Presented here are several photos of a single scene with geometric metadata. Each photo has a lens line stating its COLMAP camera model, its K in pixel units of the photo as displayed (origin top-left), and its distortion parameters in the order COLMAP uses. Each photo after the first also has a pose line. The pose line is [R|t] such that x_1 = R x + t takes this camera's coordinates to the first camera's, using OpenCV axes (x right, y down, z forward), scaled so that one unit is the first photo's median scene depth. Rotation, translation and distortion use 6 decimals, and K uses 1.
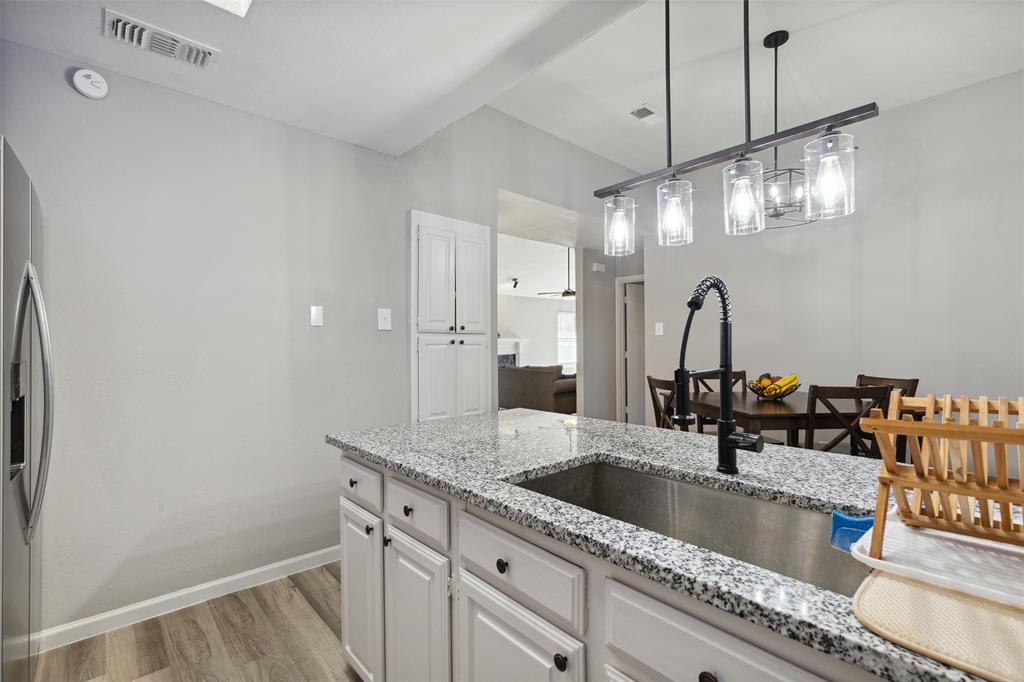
lens RADIAL K [[456.7, 0, 512.0], [0, 456.7, 341.0], [0, 0, 1]] dist [0.000067, -0.000018]
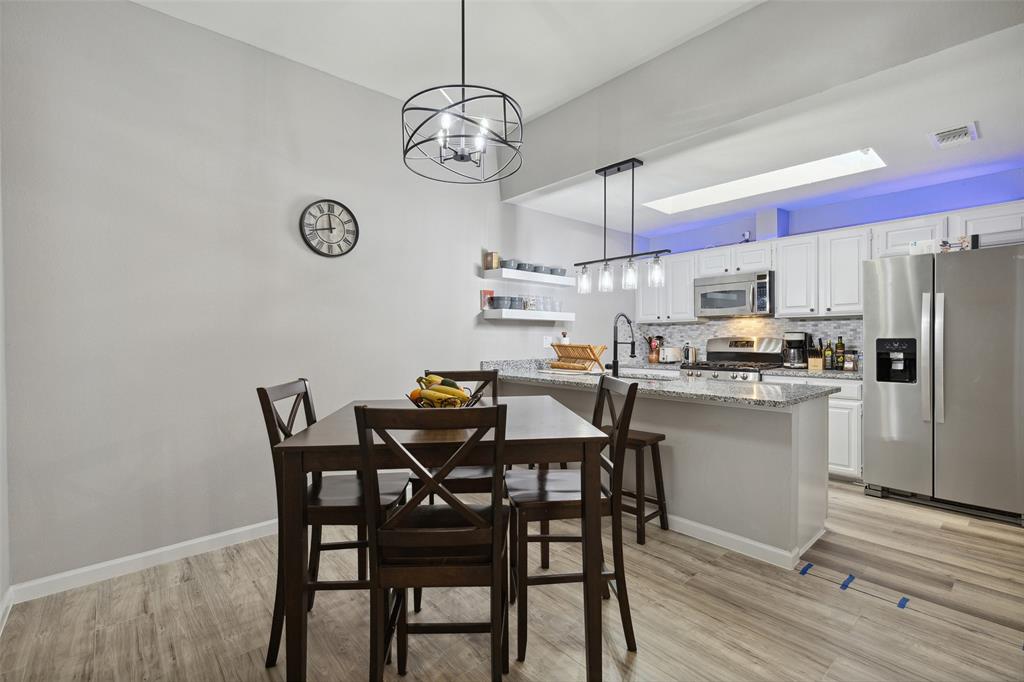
lens RADIAL K [[456.7, 0, 512.0], [0, 456.7, 341.0], [0, 0, 1]] dist [0.000067, -0.000018]
pose [[-0.999889, 0.008128, 0.012470, 0.458082], [0.008157, 0.999964, 0.002271, 0.013620], [-0.012451, 0.002372, -0.999920, 1.601573]]
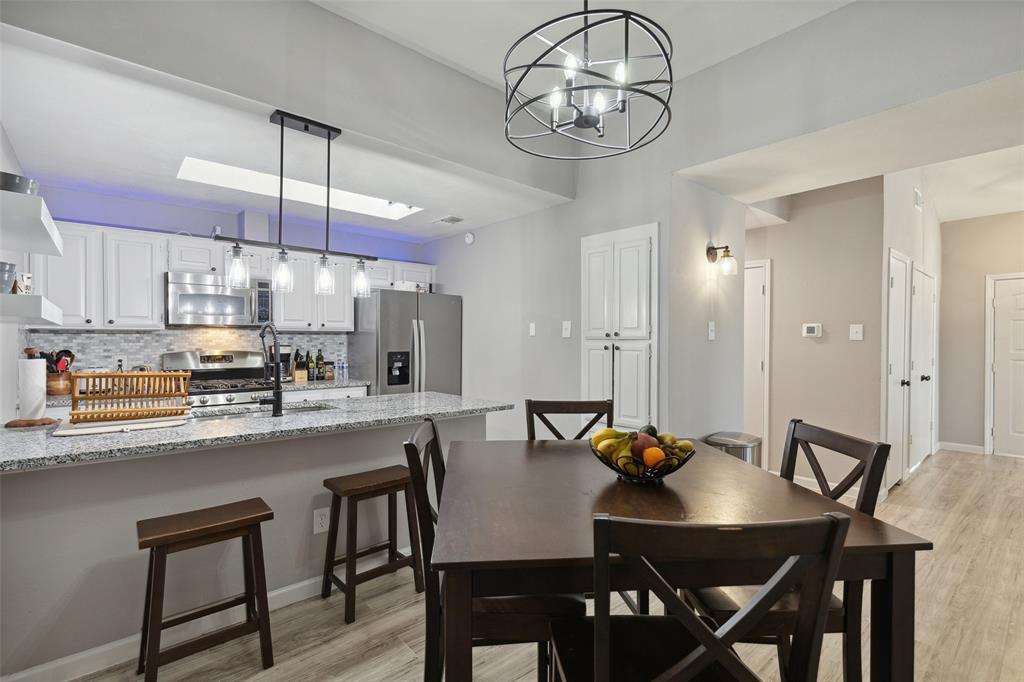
lens RADIAL K [[476.8, 0, 515.0], [0, 476.8, 351.4], [0, 0, 1]] dist [0.001118, 0.000050]
pose [[-0.003762, 0.023650, -0.999713, 1.085204], [0.004609, 0.999710, 0.023633, -0.018066], [0.999982, -0.004519, -0.003870, 0.852485]]
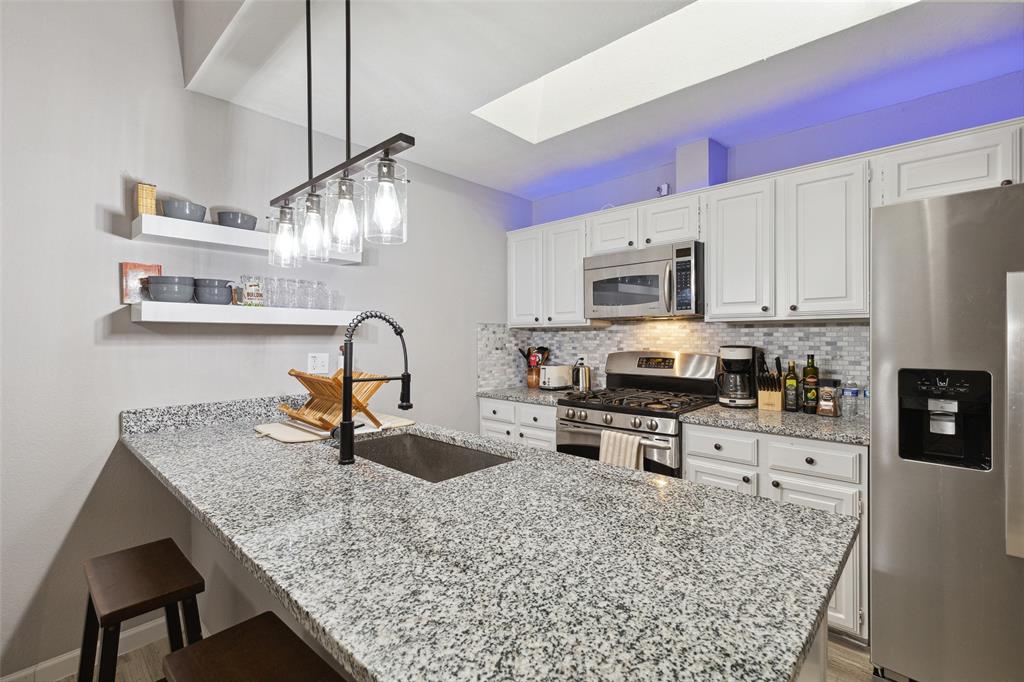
lens RADIAL K [[456.7, 0, 512.0], [0, 456.7, 341.0], [0, 0, 1]] dist [0.000067, -0.000018]
pose [[-0.996083, 0.008262, -0.088032, 0.065793], [0.007797, 0.999954, 0.005625, -0.022151], [0.088074, 0.004917, -0.996102, 0.944588]]
